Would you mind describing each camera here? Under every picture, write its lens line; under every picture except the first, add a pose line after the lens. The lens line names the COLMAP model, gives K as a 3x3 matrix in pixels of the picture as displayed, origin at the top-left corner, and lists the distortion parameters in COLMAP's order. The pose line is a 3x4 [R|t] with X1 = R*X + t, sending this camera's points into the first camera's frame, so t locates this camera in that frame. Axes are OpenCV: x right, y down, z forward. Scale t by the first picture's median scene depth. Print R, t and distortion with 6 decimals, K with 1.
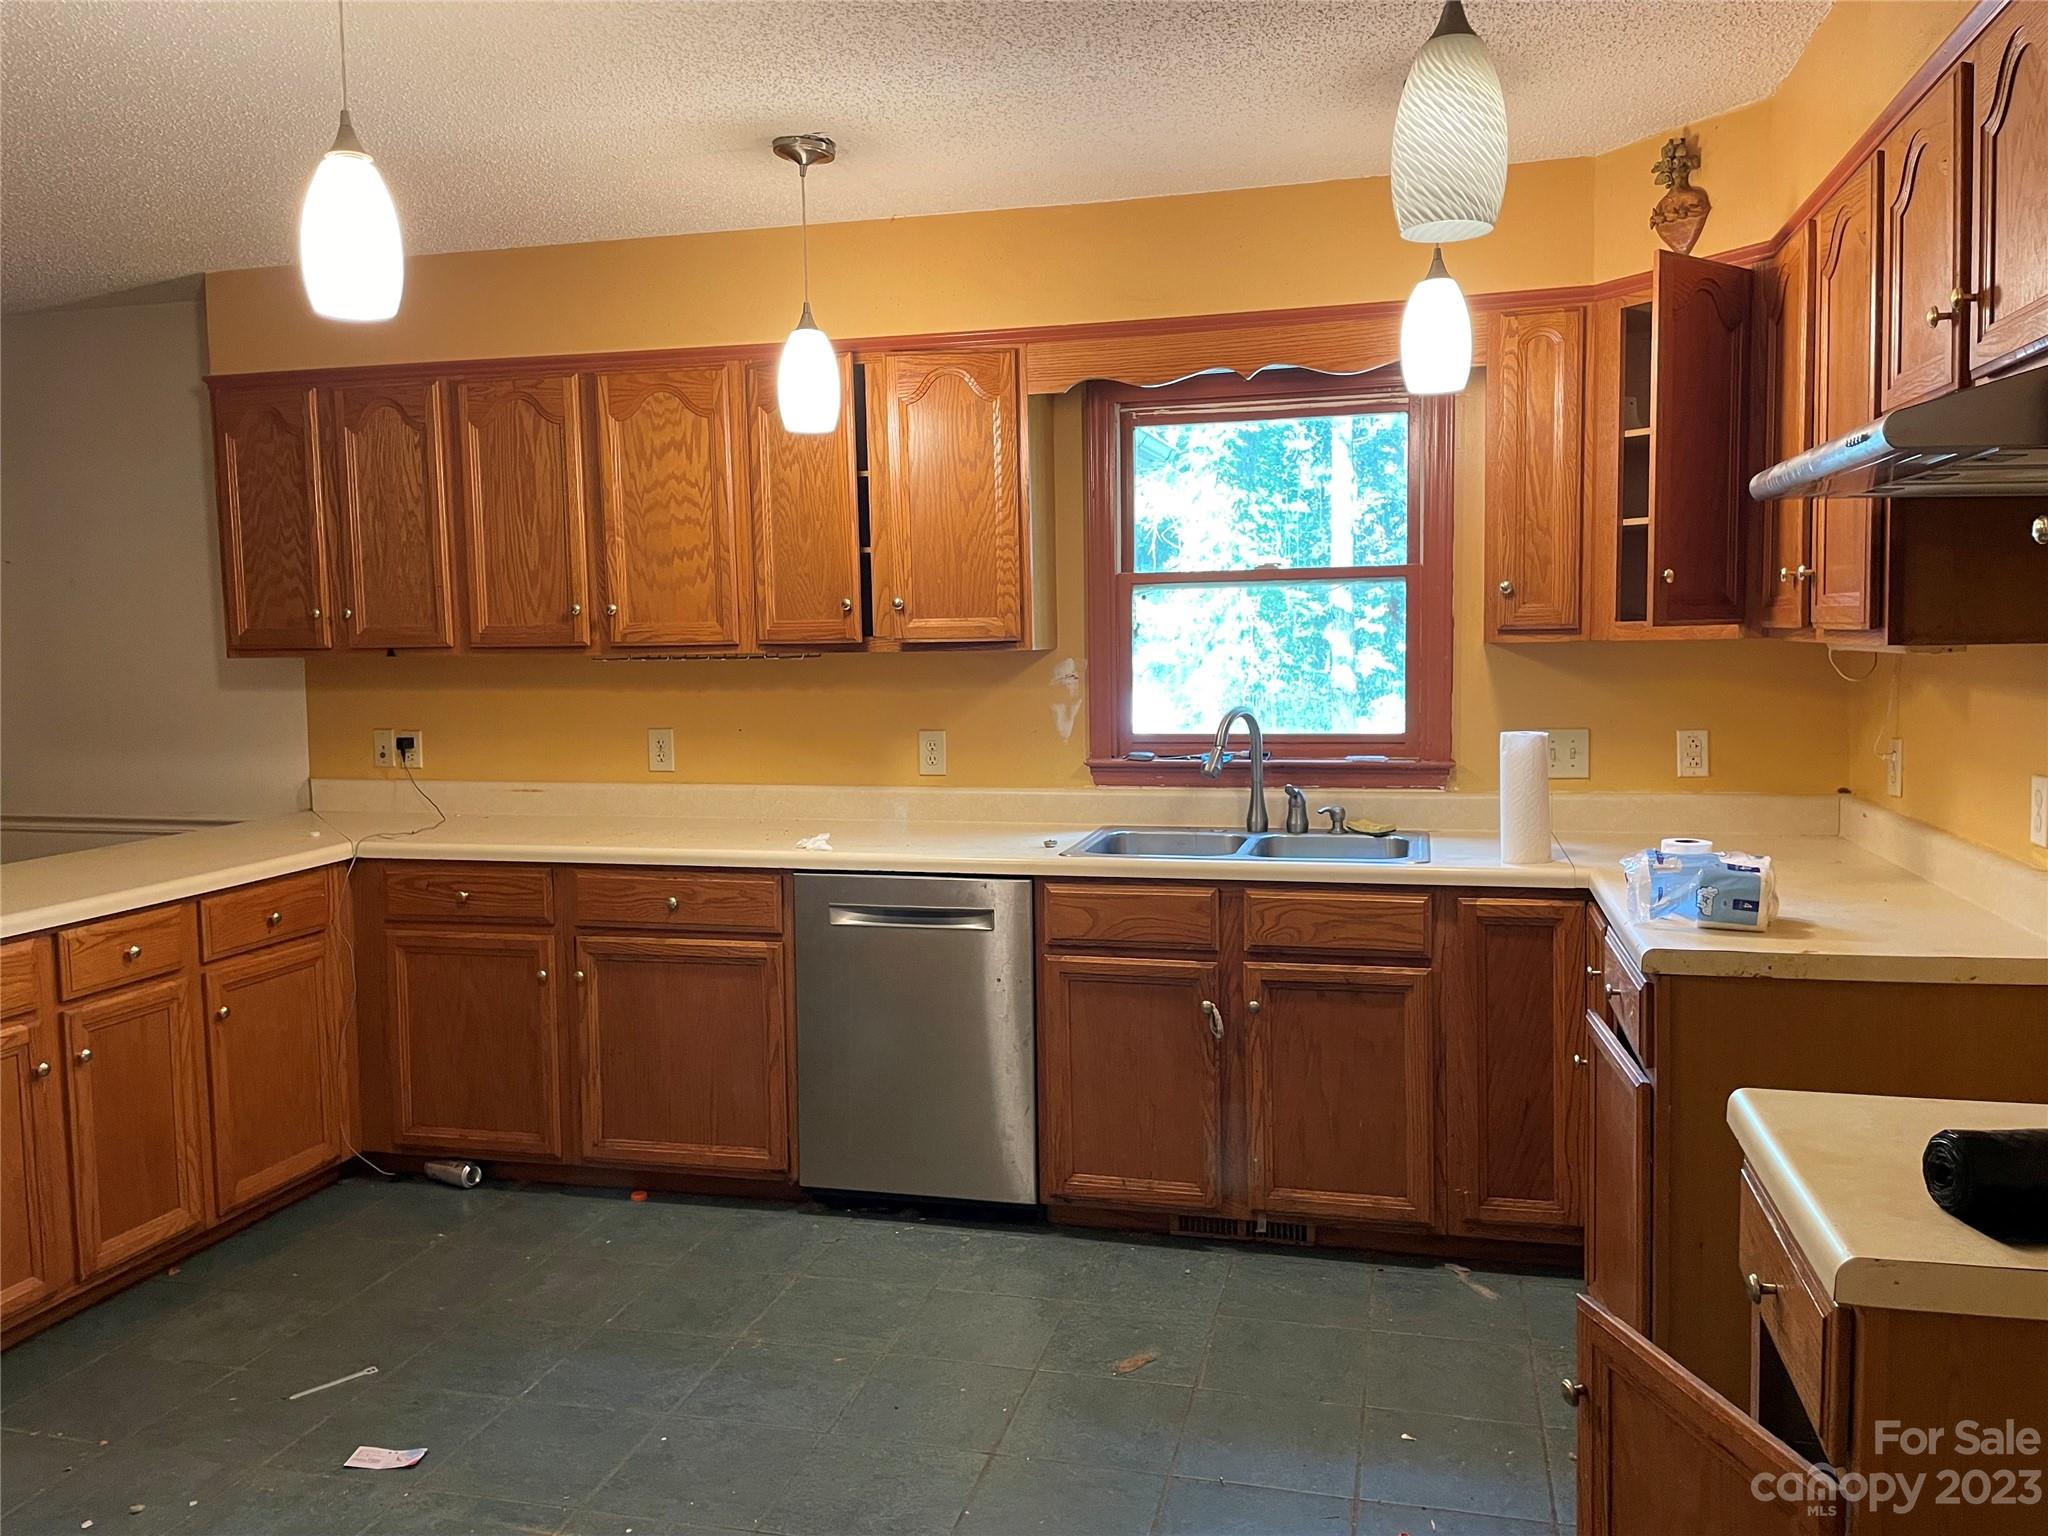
lens RADIAL K [[1547.9, 0, 1035.2], [0, 1547.9, 753.3], [0, 0, 1]] dist [0.097014, -0.120423]
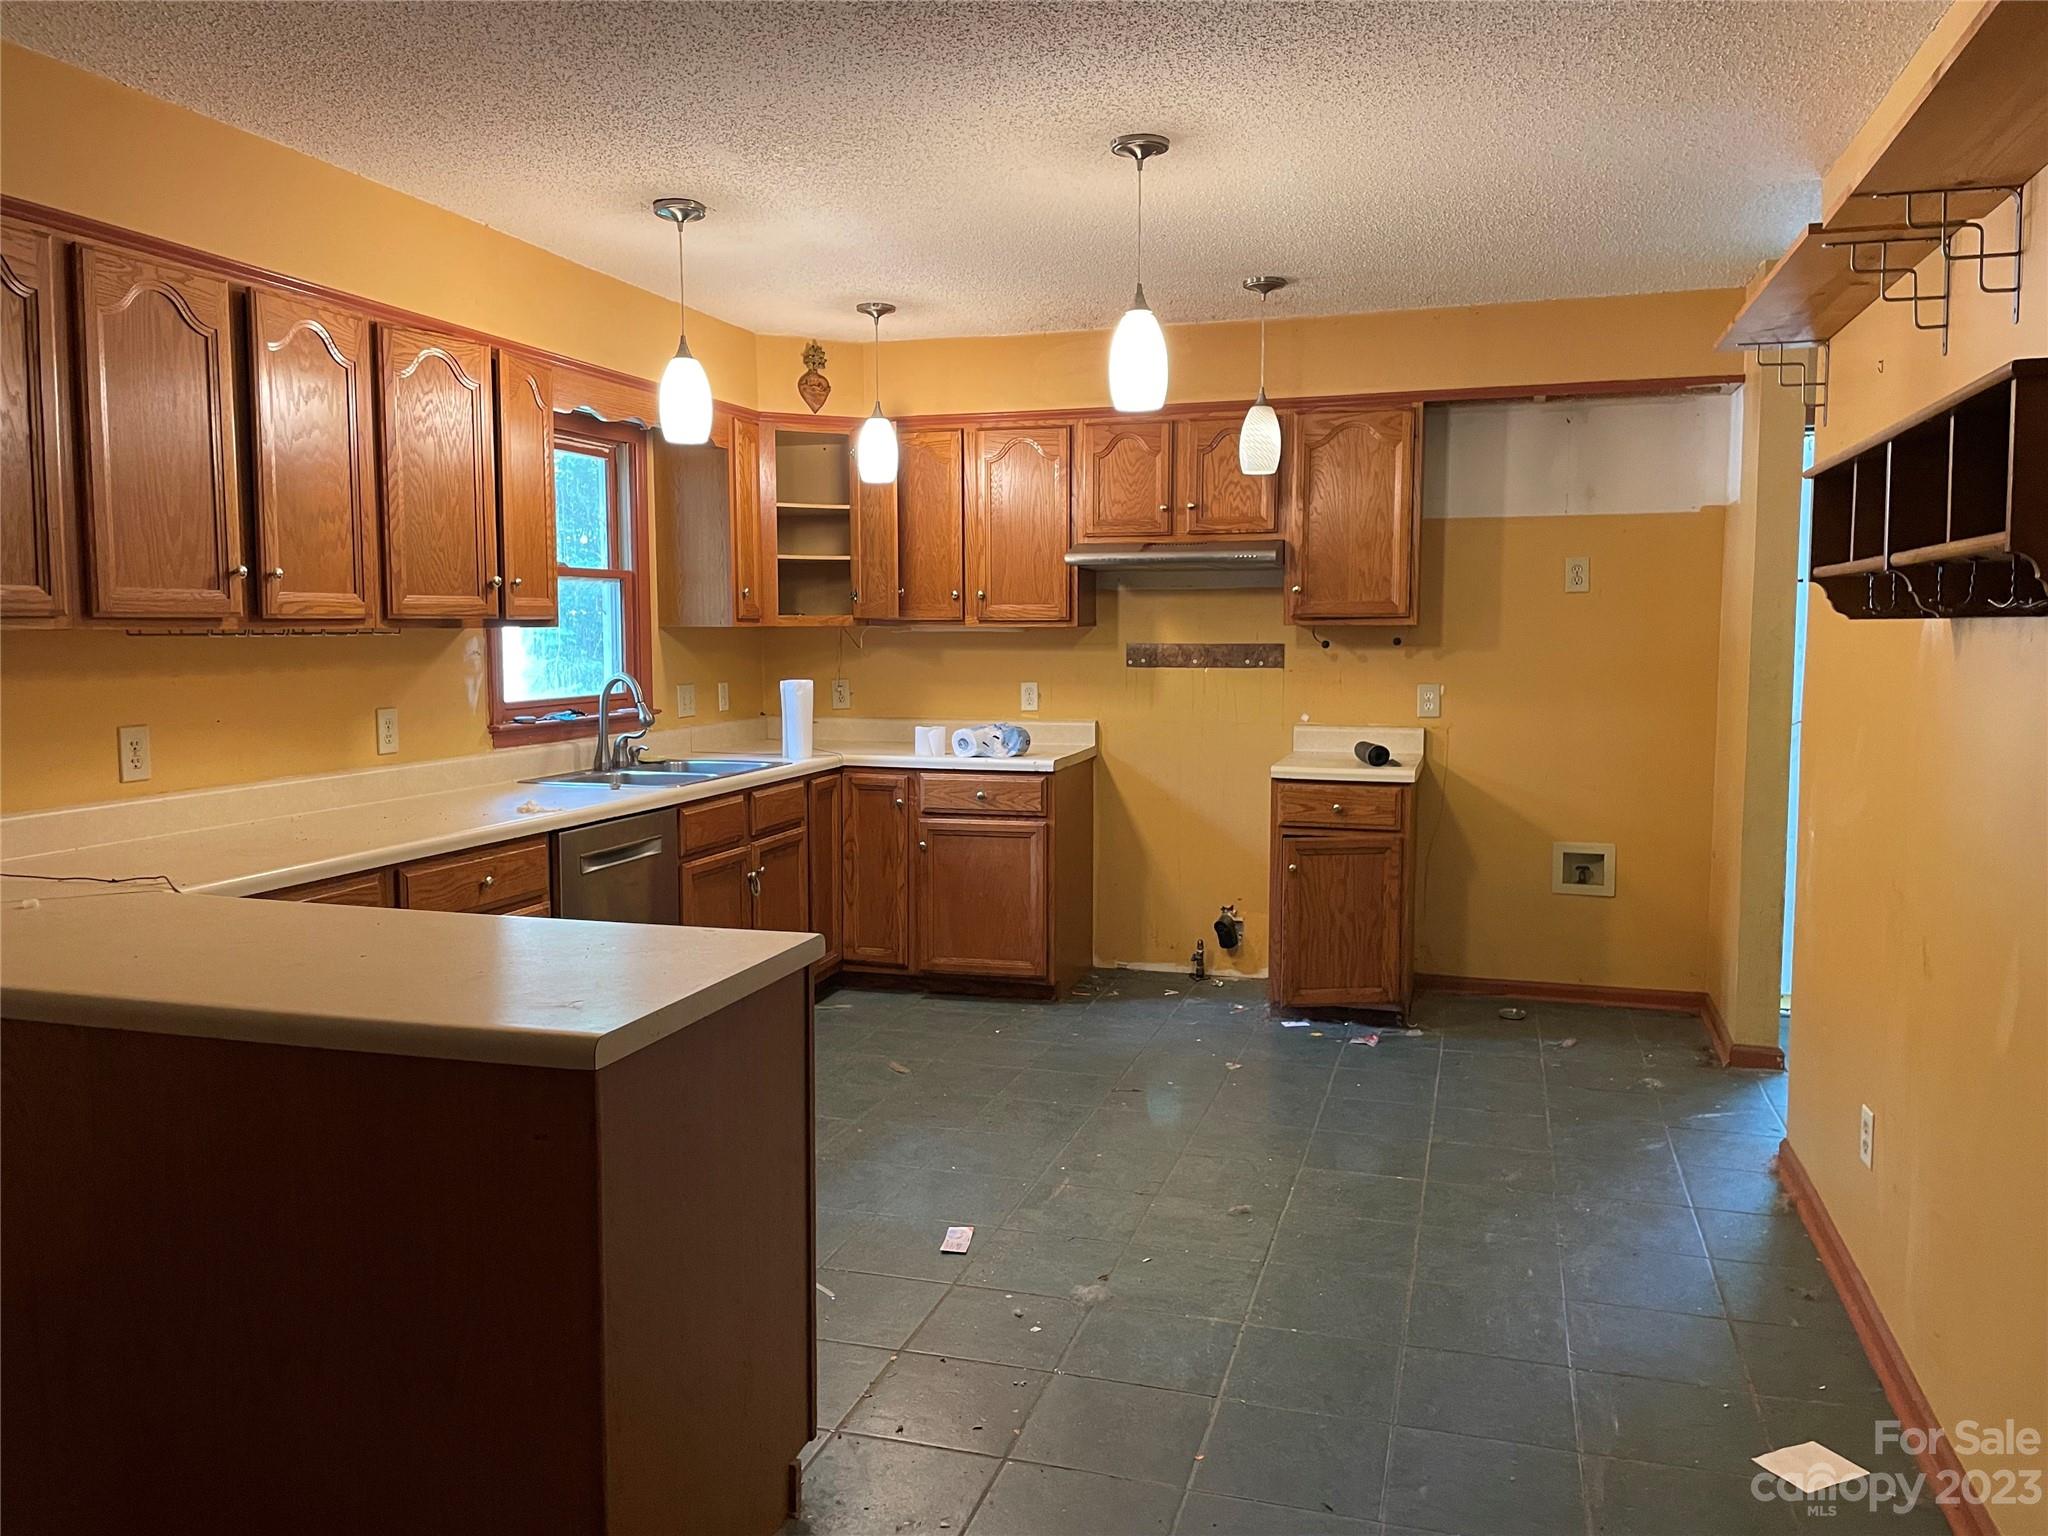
lens RADIAL K [[1547.9, 0, 1035.2], [0, 1547.9, 753.3], [0, 0, 1]] dist [0.097014, -0.120423]
pose [[0.038243, -0.069406, 0.996855, -1.114729], [0.079400, 0.994642, 0.066206, -0.020619], [-0.996109, 0.076618, 0.043549, 0.572175]]
